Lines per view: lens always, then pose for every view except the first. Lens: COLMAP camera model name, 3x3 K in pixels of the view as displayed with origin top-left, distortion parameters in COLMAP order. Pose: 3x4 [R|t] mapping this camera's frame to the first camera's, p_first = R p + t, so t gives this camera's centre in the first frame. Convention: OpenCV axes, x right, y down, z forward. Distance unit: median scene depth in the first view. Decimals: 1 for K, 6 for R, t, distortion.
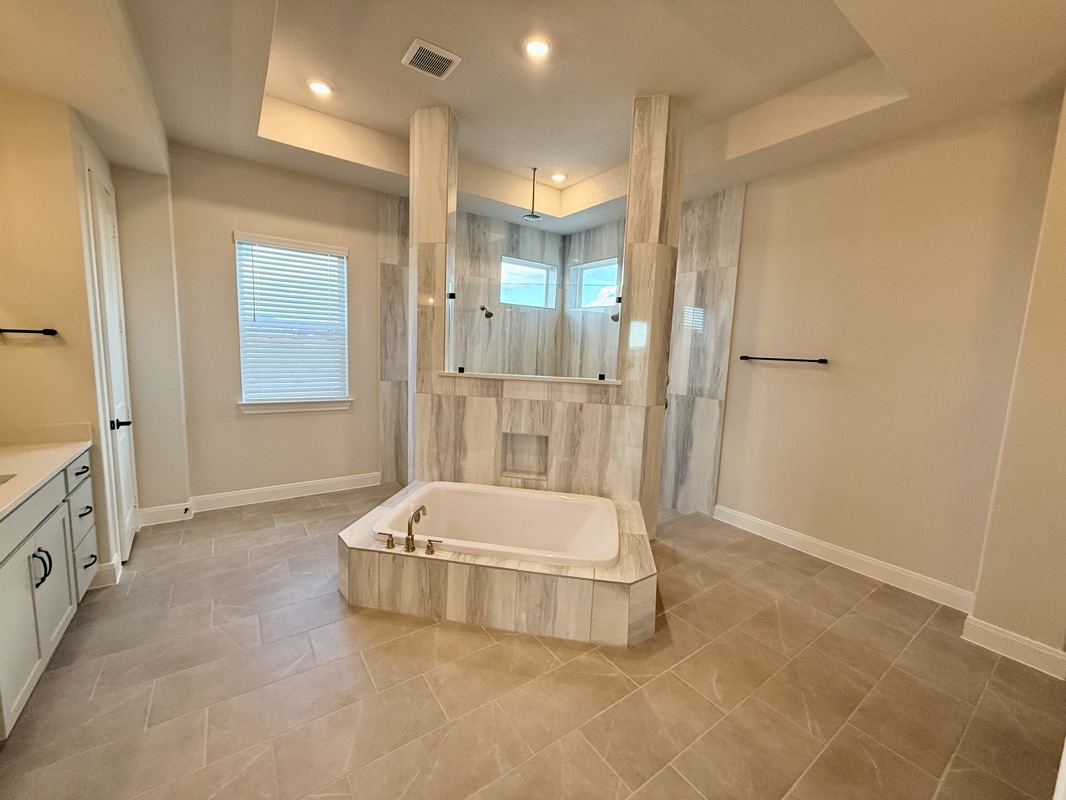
lens RADIAL K [[425.6, 0, 531.3], [0, 425.6, 400.1], [0, 0, 1]] dist [-0.001814, 0.000332]
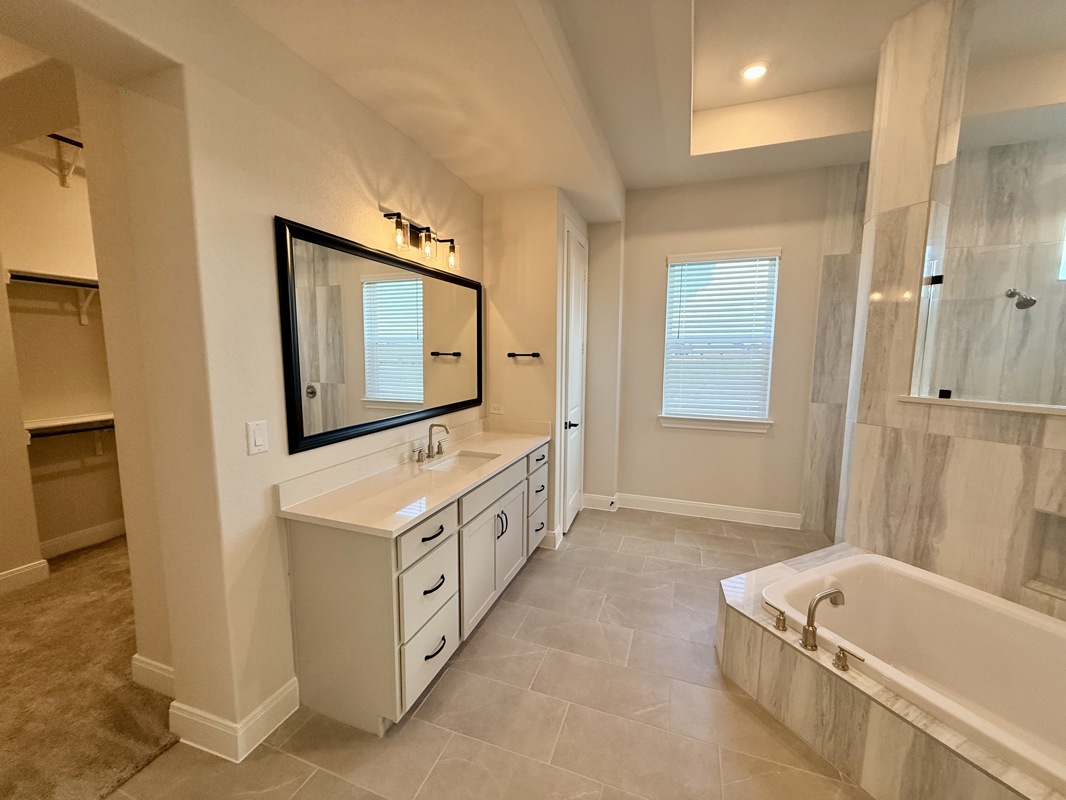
lens RADIAL K [[425.6, 0, 529.6], [0, 425.6, 401.2], [0, 0, 1]] dist [-0.001814, 0.000332]
pose [[0.566640, 0.057901, -0.821929, 0.006439], [-0.083820, 0.996404, 0.012407, -0.016887], [0.819691, 0.061864, 0.569455, 0.135249]]
